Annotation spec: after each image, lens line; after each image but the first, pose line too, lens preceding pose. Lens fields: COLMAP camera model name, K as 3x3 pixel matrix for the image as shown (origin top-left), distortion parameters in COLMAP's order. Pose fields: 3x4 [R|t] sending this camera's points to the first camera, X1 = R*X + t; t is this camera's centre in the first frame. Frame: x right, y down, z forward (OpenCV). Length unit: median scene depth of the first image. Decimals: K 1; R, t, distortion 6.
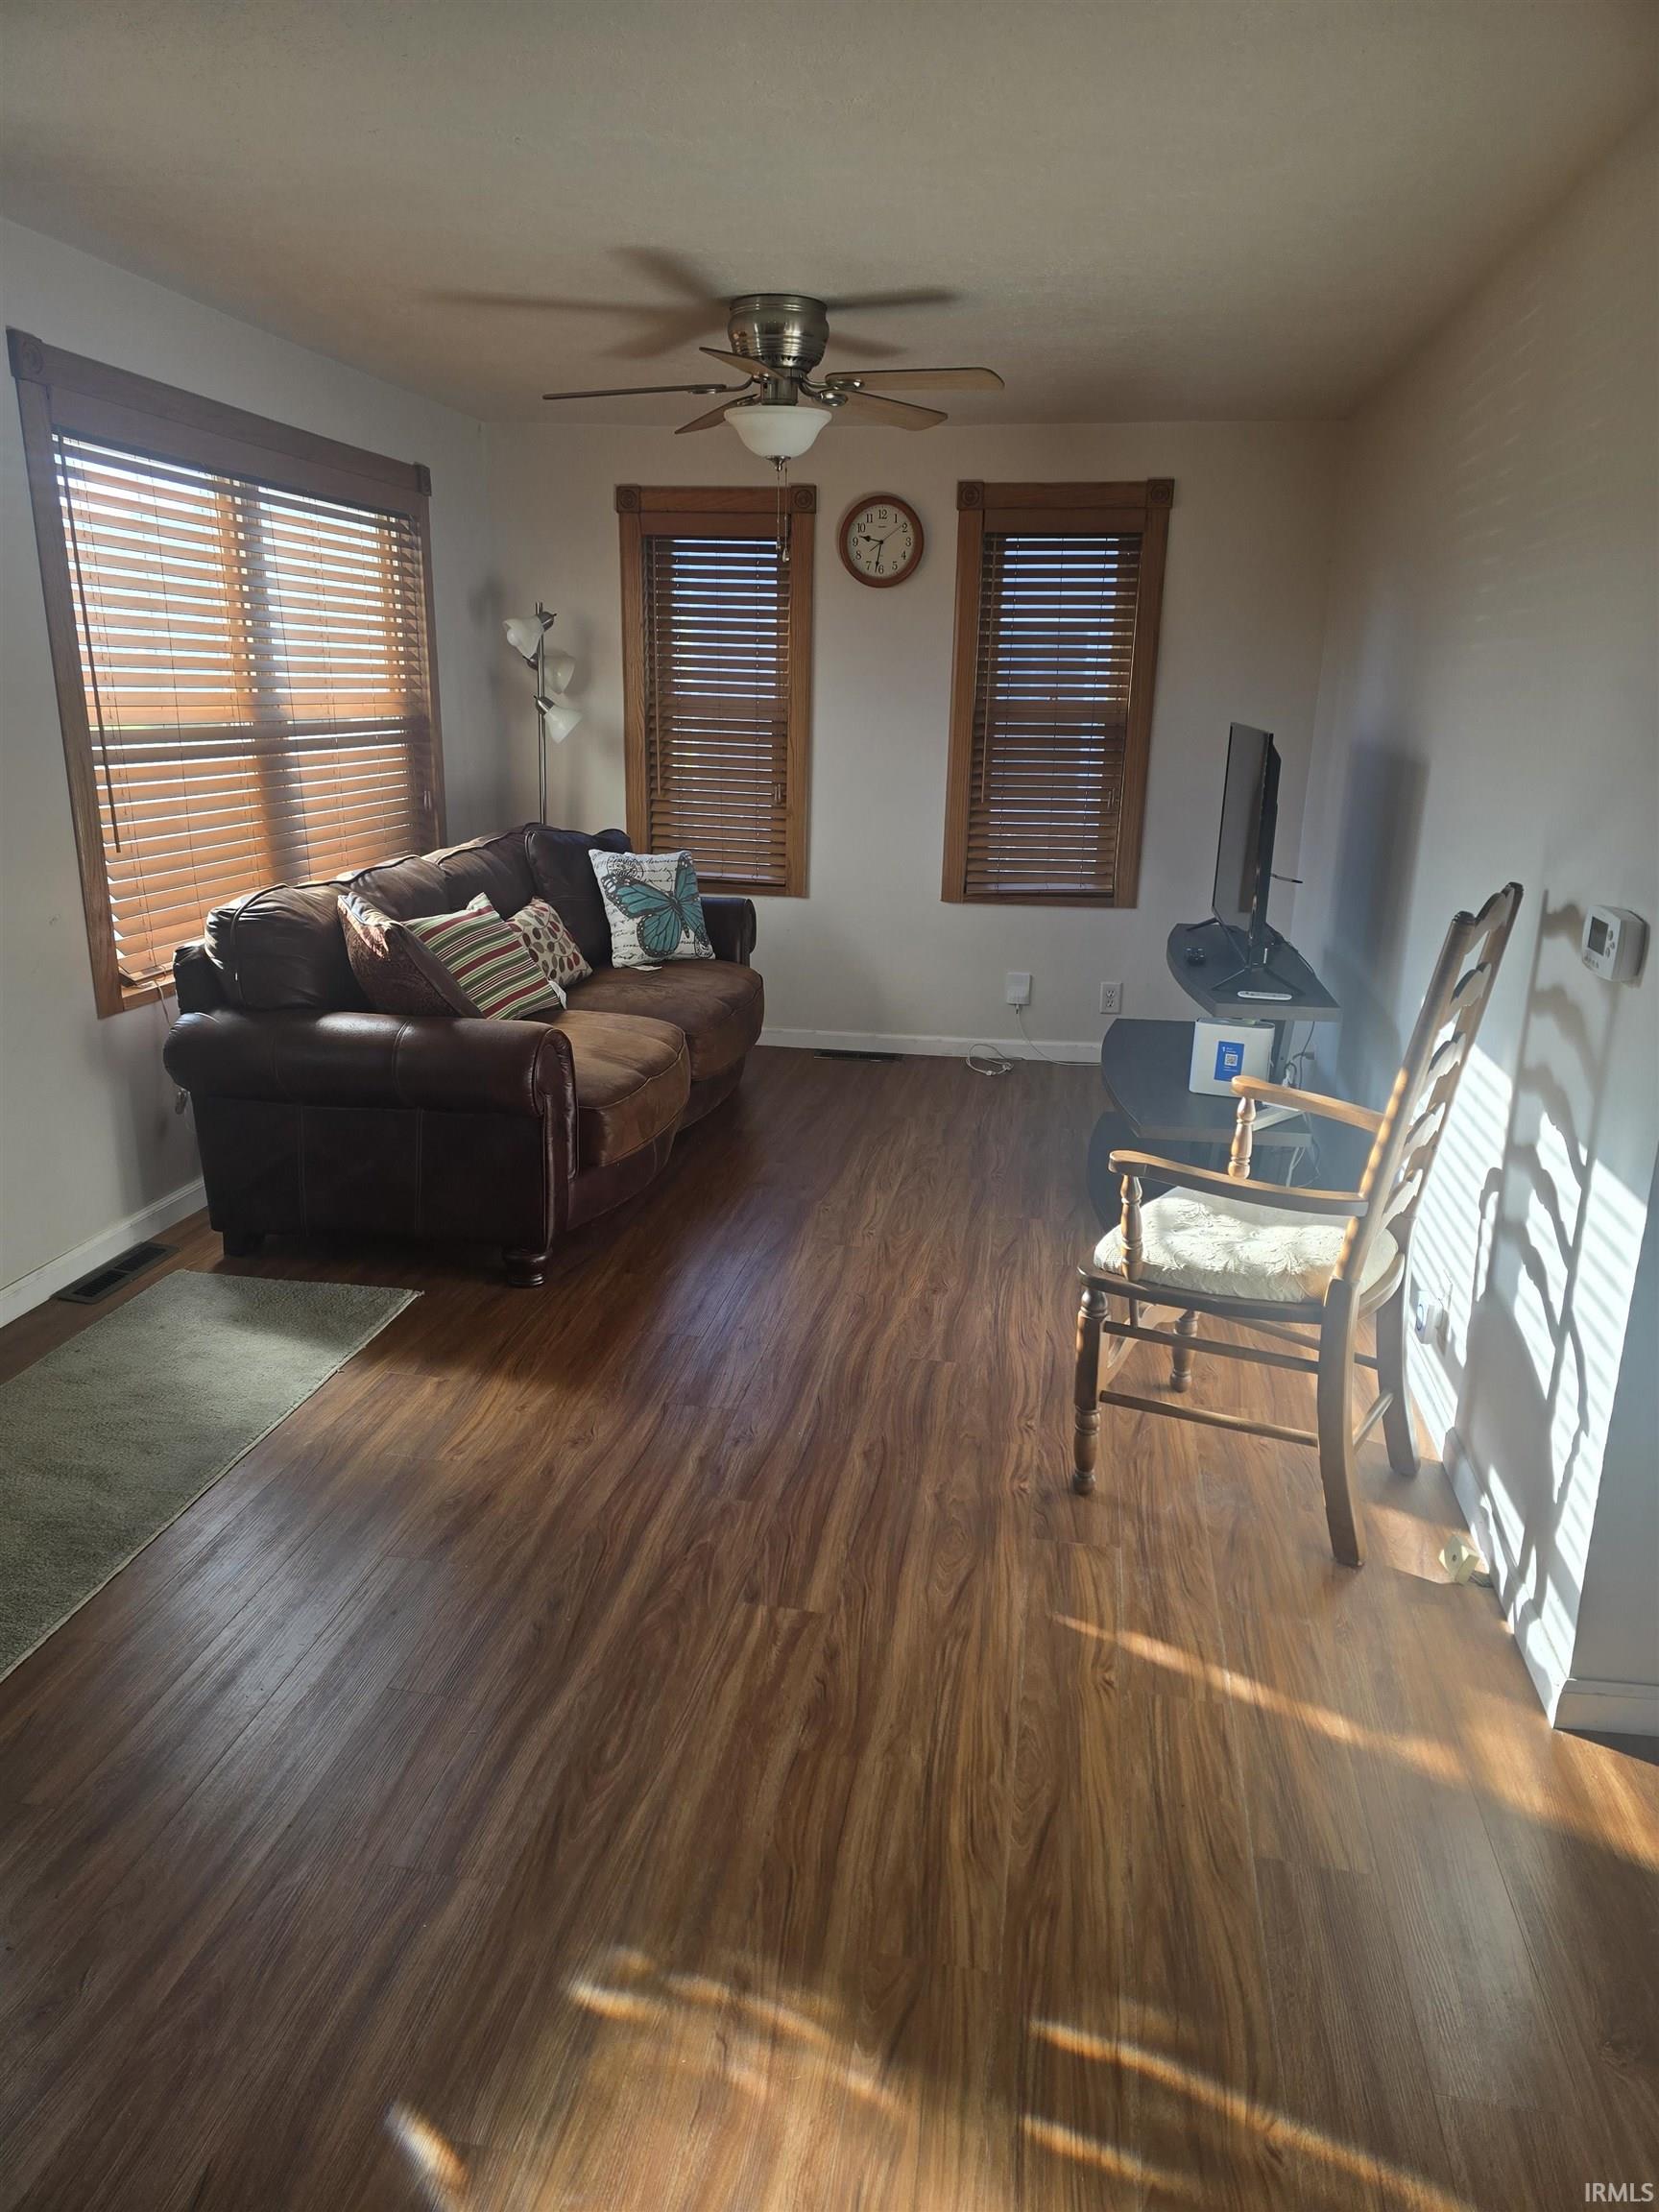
lens RADIAL K [[1496.5, 0, 829.8], [0, 1496.5, 1113.6], [0, 0, 1]] dist [0.080509, -0.086288]
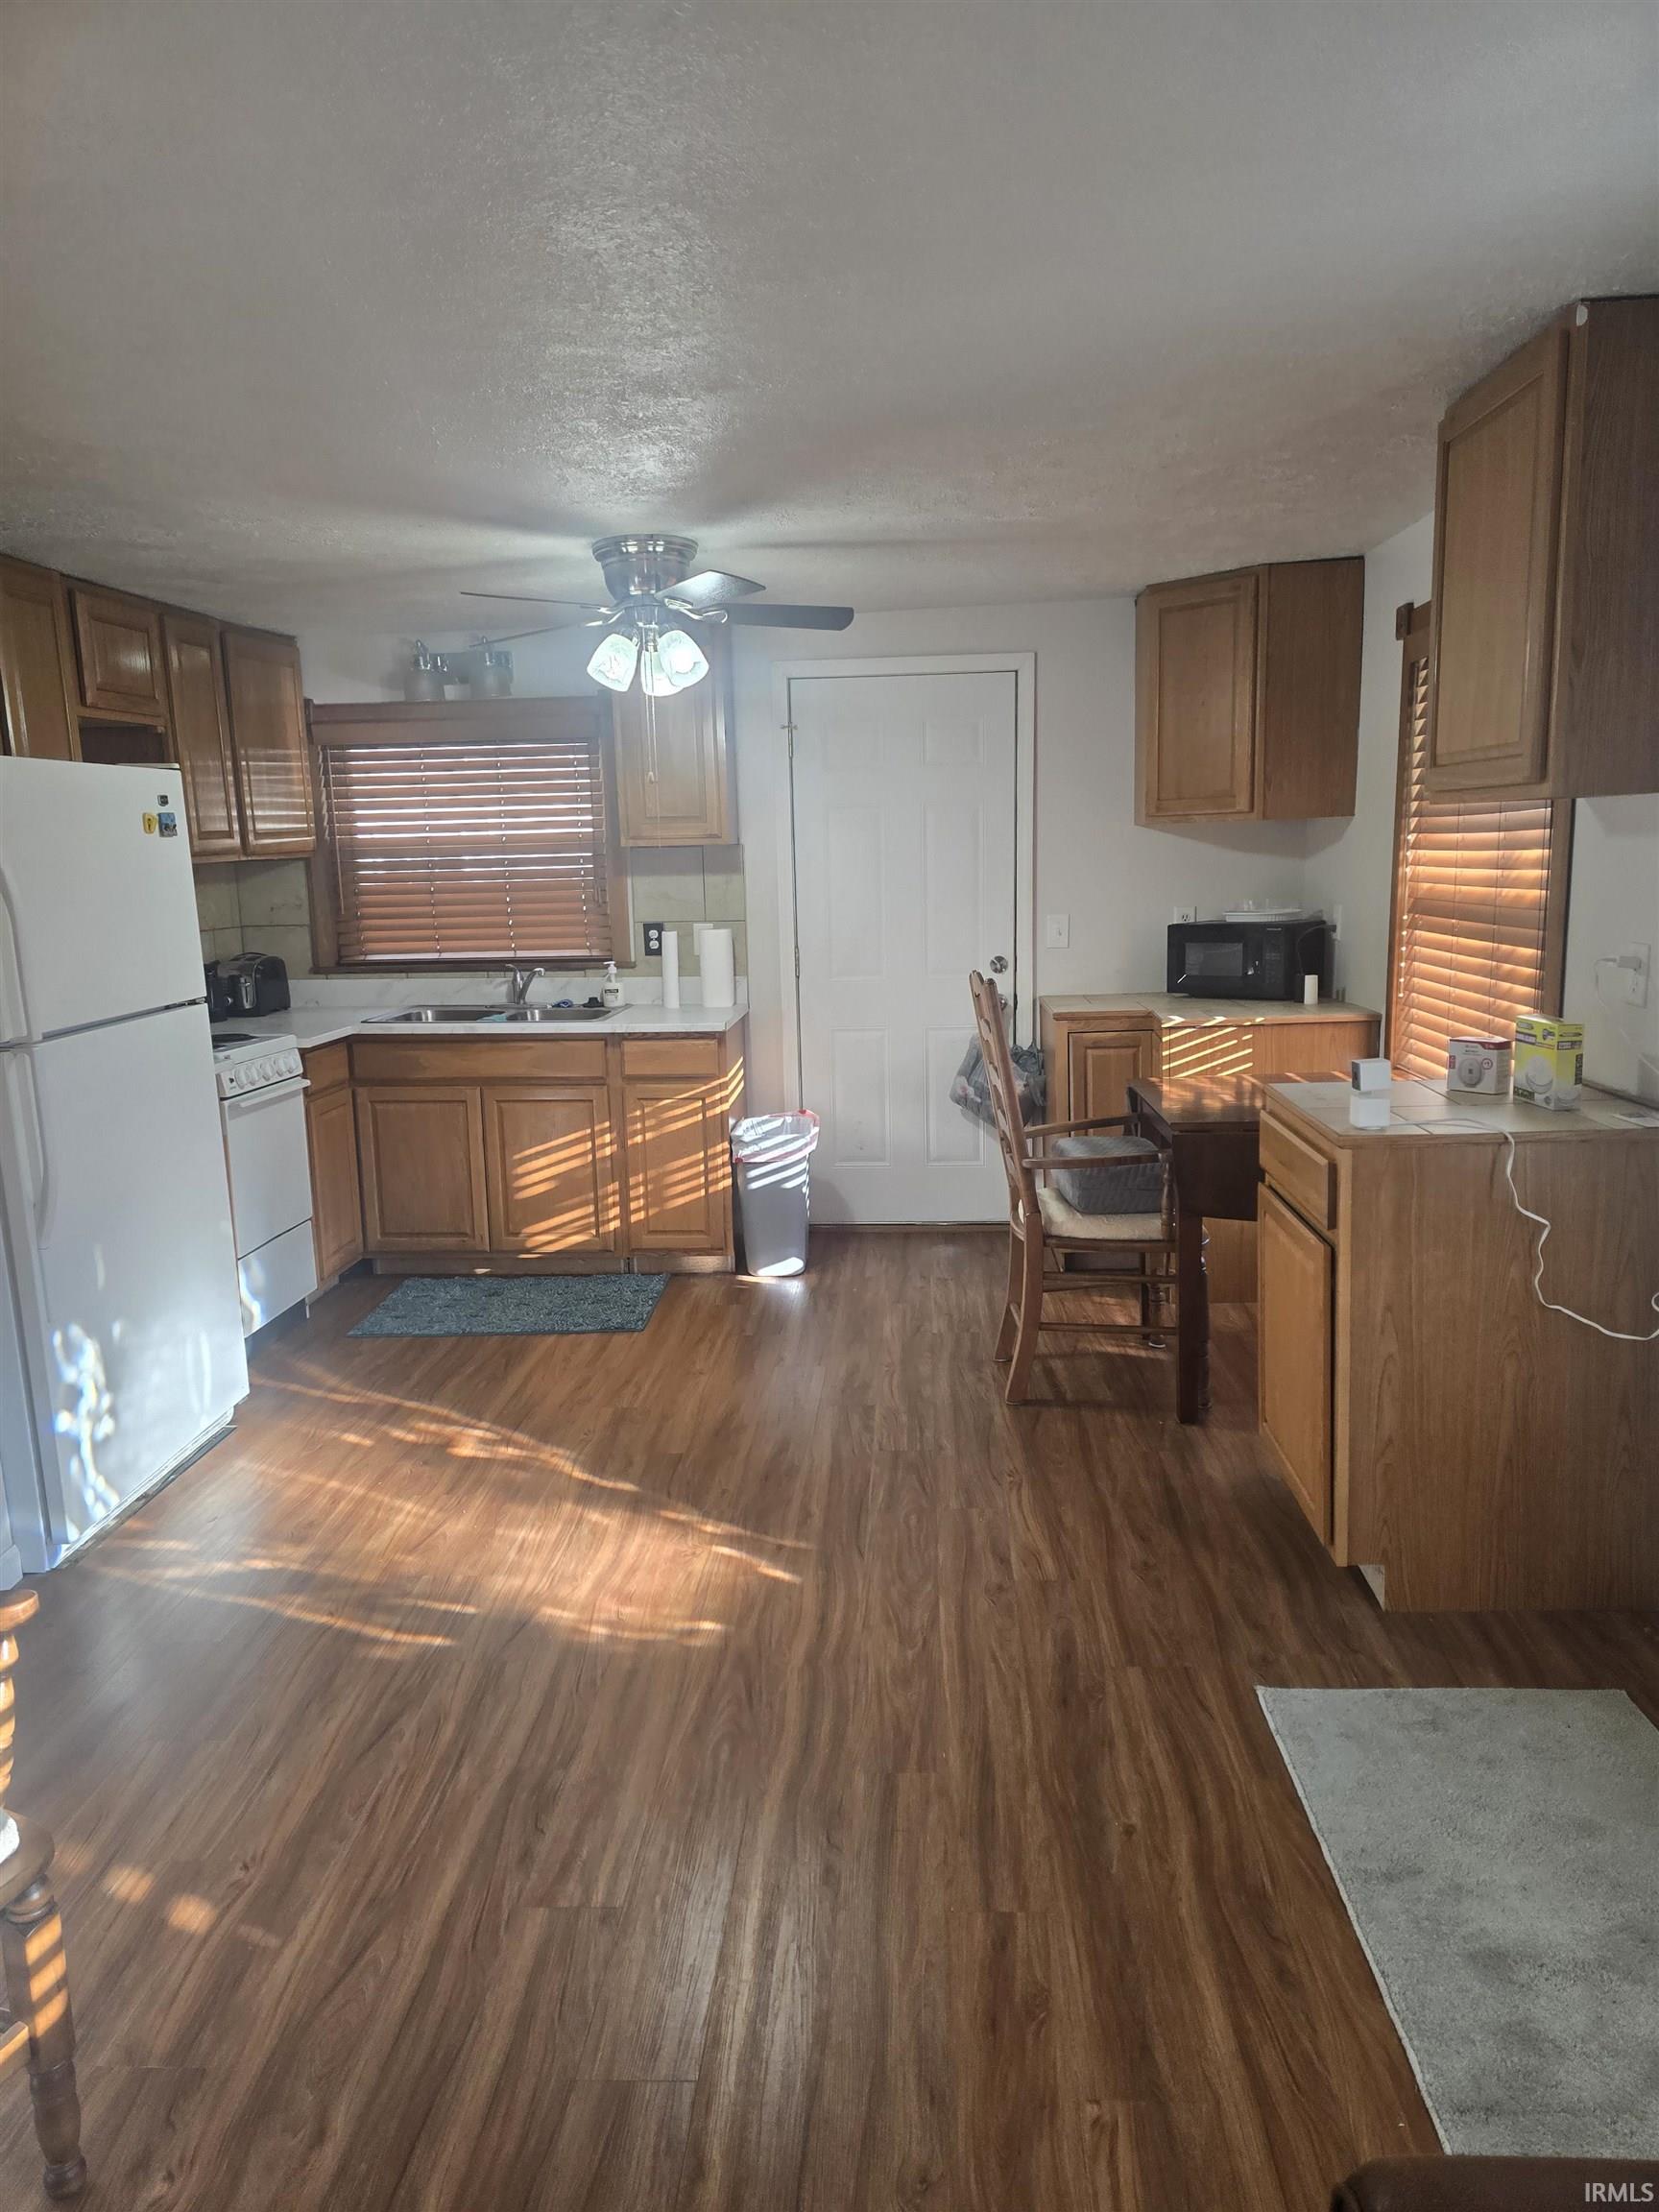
lens RADIAL K [[1496.5, 0, 829.8], [0, 1496.5, 1113.6], [0, 0, 1]] dist [0.080509, -0.086288]
pose [[-0.994281, 0.029285, -0.102703, -0.095212], [-0.018955, 0.898008, 0.439570, -0.450042], [0.105100, 0.439003, -0.892317, 1.488118]]
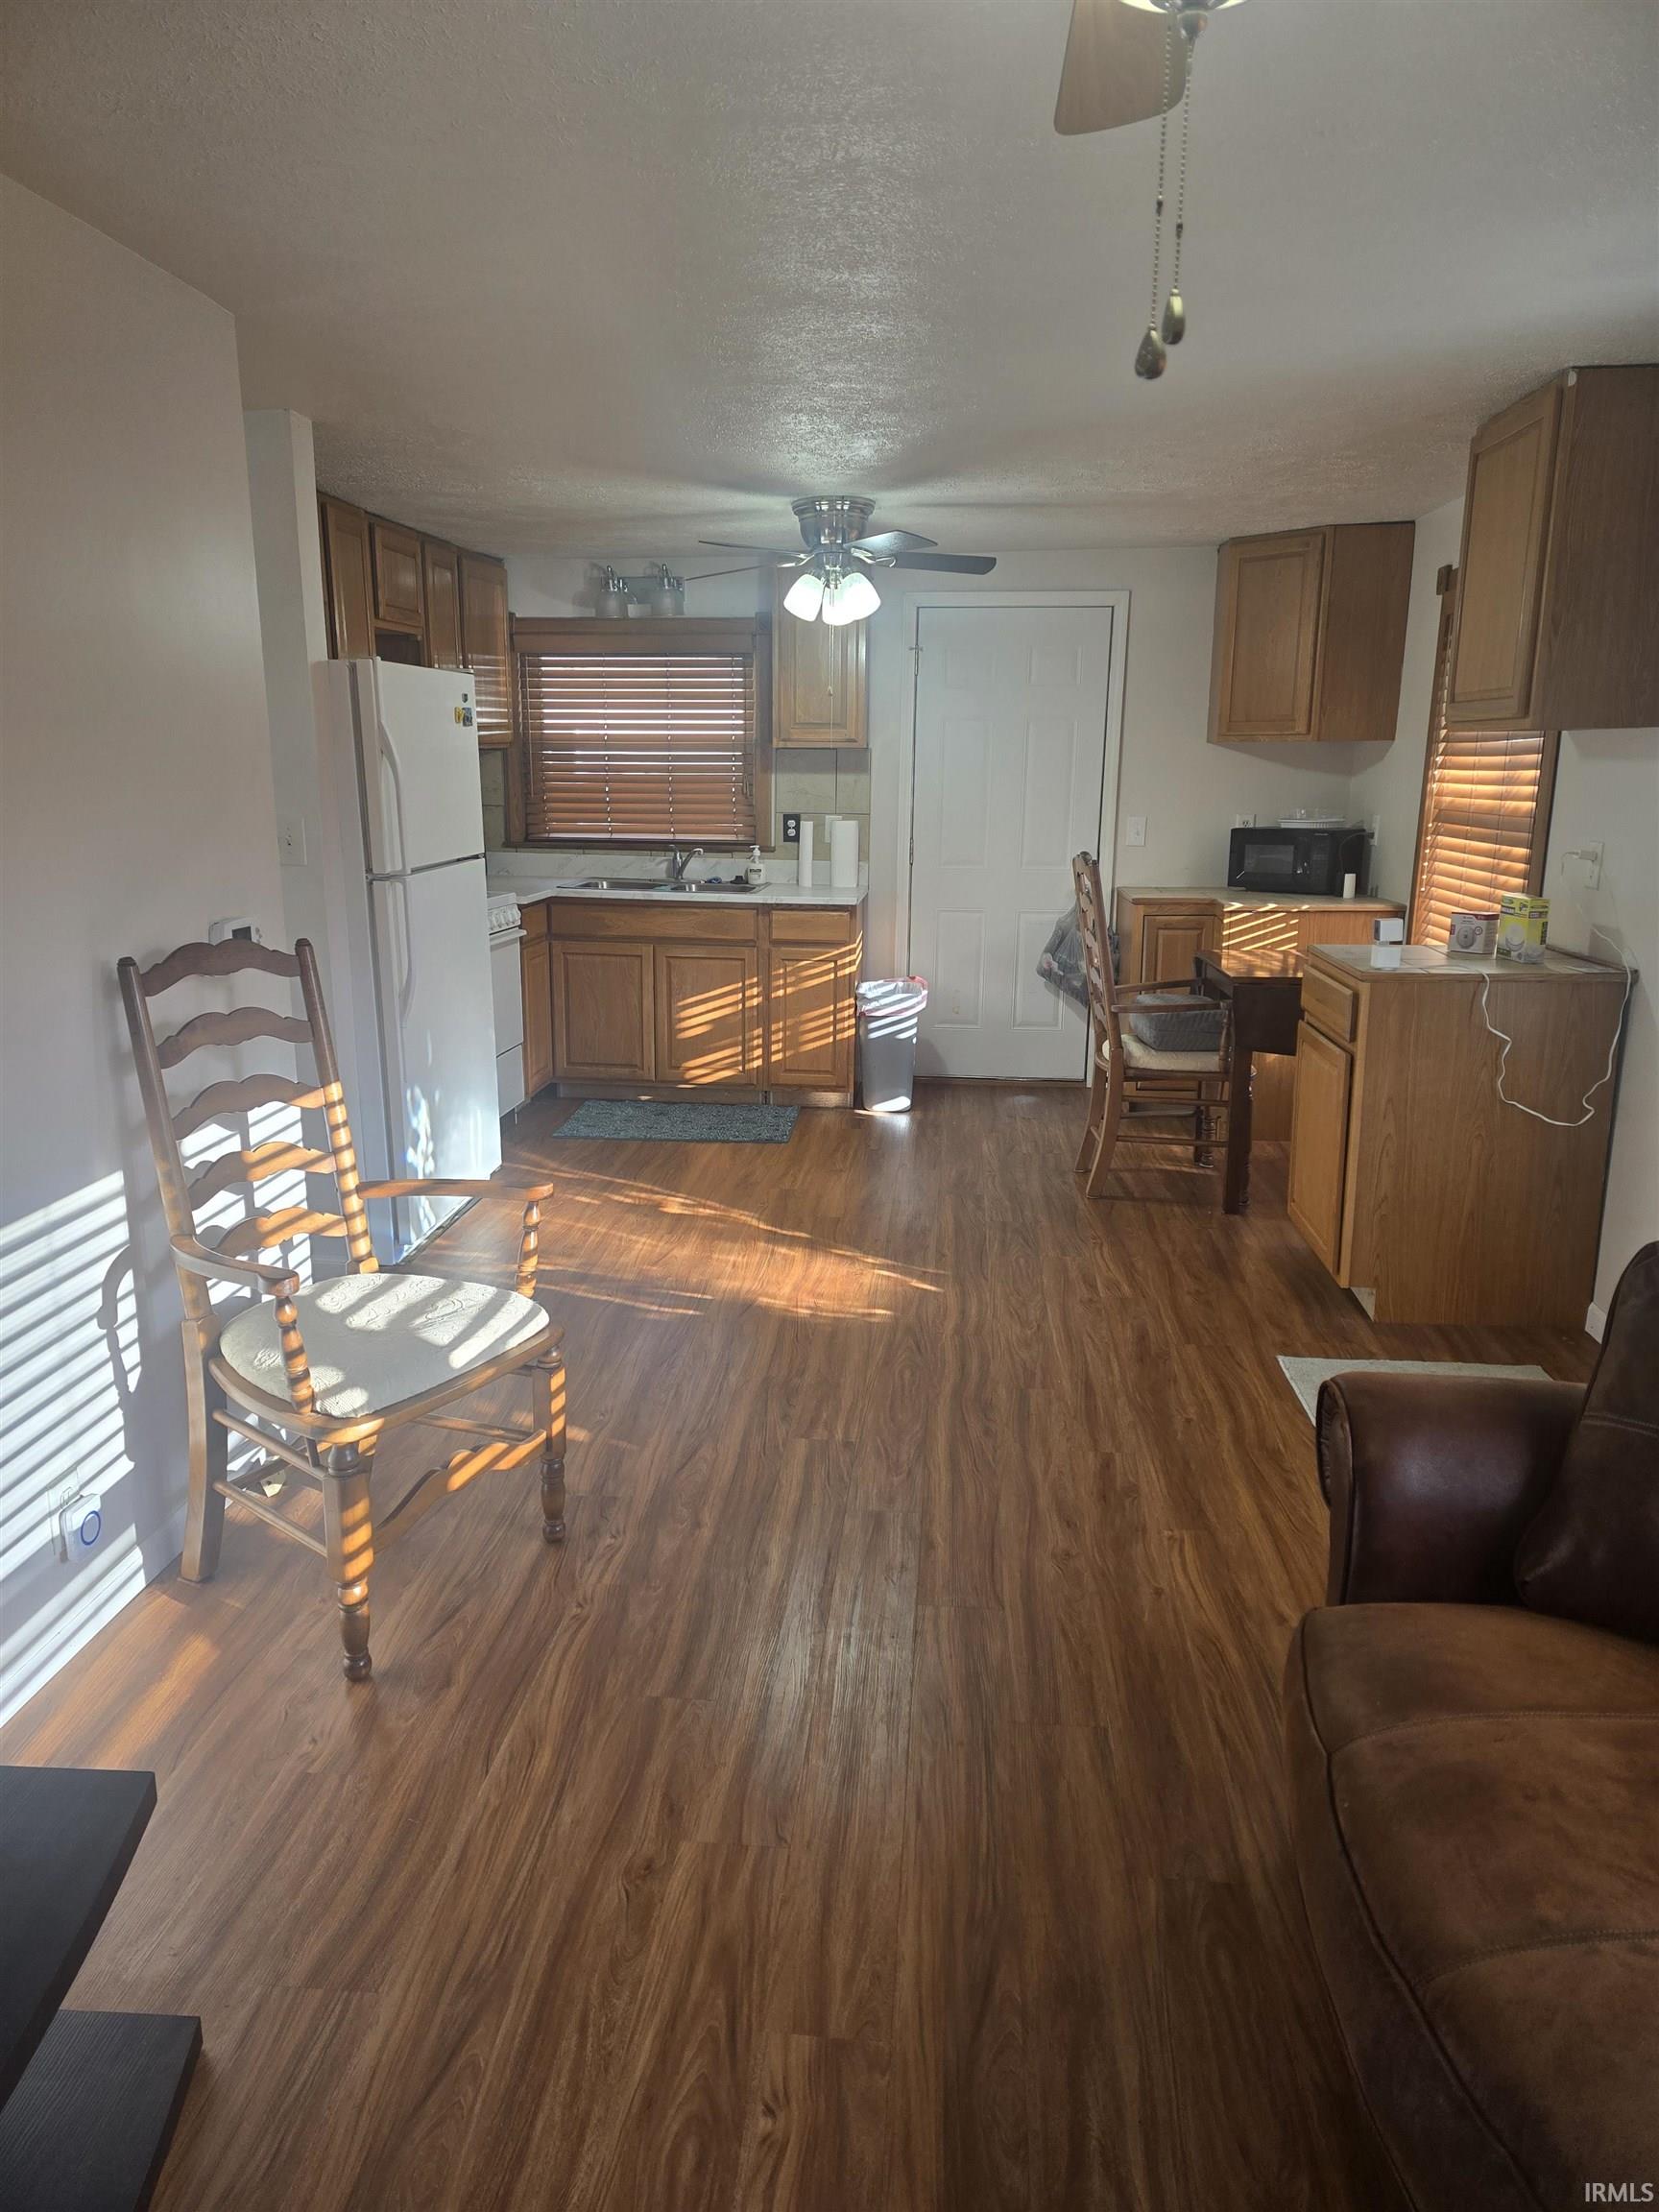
lens RADIAL K [[1484.0, 0, 820.5], [0, 1484.0, 1105.2], [0, 0, 1]] dist [0.105653, -0.145449]
pose [[-0.997097, -0.005732, -0.075920, 0.070870], [-0.042060, 0.872661, 0.486512, -0.549176], [0.063464, 0.488293, -0.870369, 1.876933]]
